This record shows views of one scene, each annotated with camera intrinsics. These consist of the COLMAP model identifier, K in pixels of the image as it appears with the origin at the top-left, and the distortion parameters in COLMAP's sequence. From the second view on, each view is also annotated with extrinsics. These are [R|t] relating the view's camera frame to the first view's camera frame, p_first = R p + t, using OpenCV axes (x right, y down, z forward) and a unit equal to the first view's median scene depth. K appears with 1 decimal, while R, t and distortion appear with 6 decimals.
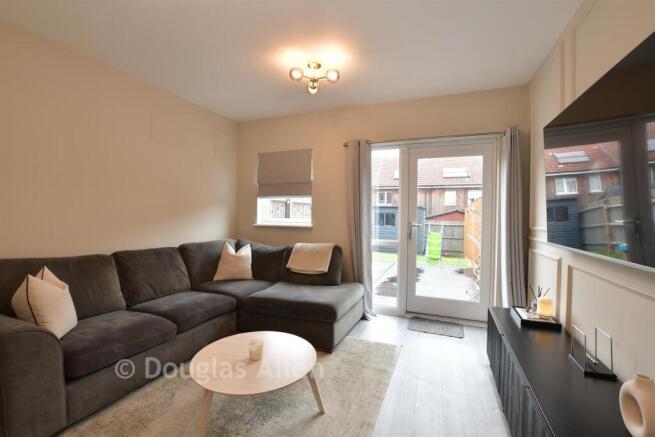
lens RADIAL K [[289.9, 0, 327.6], [0, 289.9, 218.8], [0, 0, 1]] dist [0.000378, -0.000010]
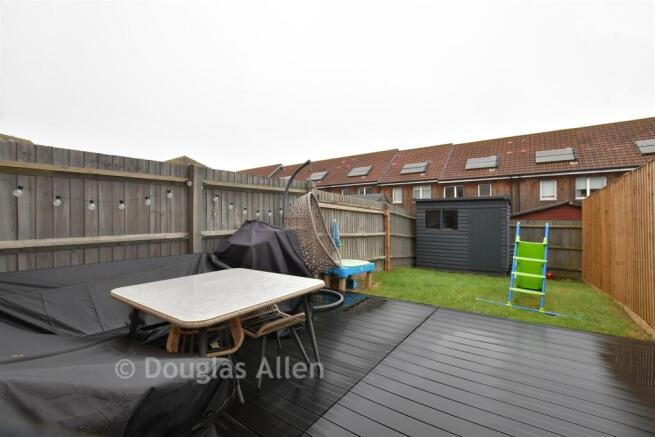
lens RADIAL K [[289.9, 0, 328.2], [0, 289.9, 219.8], [0, 0, 1]] dist [0.000378, -0.000010]
pose [[0.971886, -0.012412, -0.235124, 0.082363], [0.011055, 0.999914, -0.007088, 0.004094], [0.235192, 0.004289, 0.971939, 0.240375]]
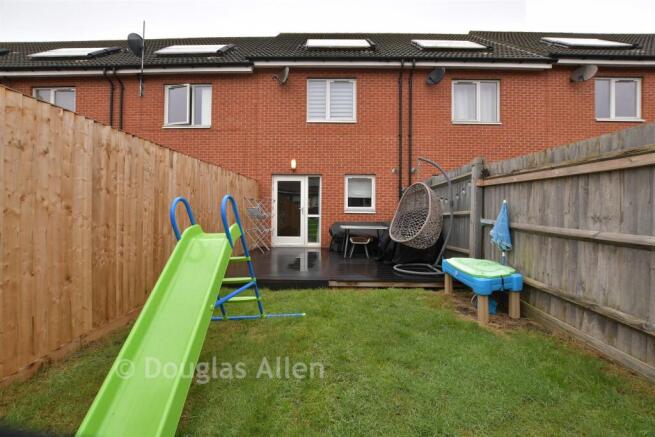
lens RADIAL K [[289.9, 0, 327.7], [0, 289.9, 217.7], [0, 0, 1]] dist [0.000378, -0.000010]
pose [[-0.925312, -0.011699, -0.379026, 0.195535], [-0.012308, 0.999924, -0.000816, 0.014276], [0.379007, 0.003910, -0.925386, 0.665317]]
